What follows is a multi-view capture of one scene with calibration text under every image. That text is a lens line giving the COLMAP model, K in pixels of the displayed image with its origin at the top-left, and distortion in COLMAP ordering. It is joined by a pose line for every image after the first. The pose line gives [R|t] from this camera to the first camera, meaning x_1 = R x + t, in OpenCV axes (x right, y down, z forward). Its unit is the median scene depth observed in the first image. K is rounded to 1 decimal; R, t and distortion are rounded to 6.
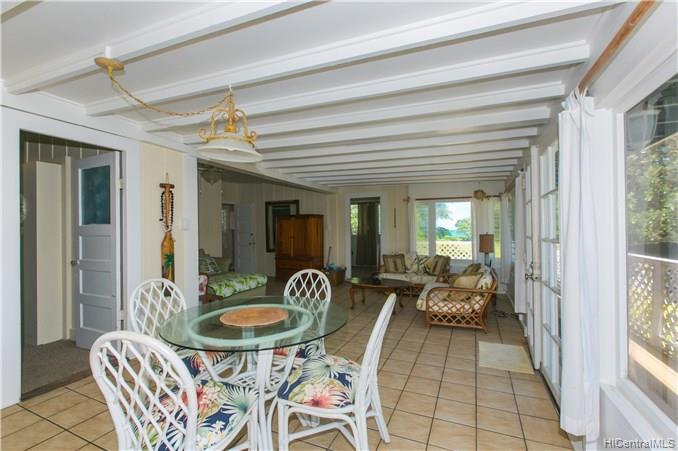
lens RADIAL K [[300.9, 0, 340.9], [0, 300.9, 206.5], [0, 0, 1]] dist [-0.002646, -0.001485]
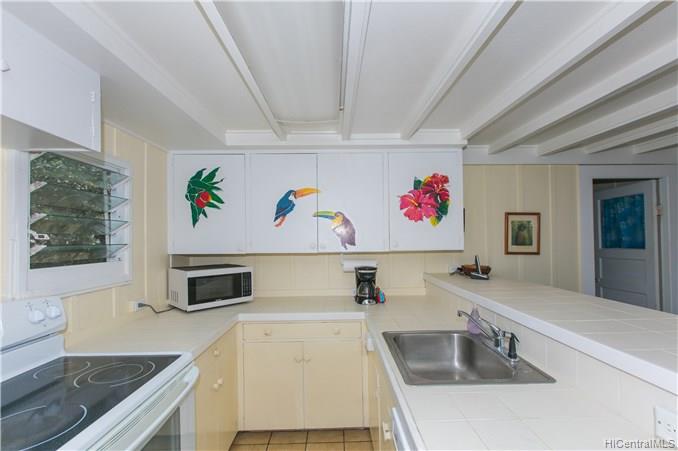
lens RADIAL K [[300.9, 0, 342.3], [0, 300.9, 227.9], [0, 0, 1]] dist [-0.002646, -0.001485]
pose [[0.410509, -0.035939, -0.911148, -0.220688], [0.067951, 0.997650, -0.008737, -0.071554], [0.909321, -0.058327, 0.411986, -0.352385]]
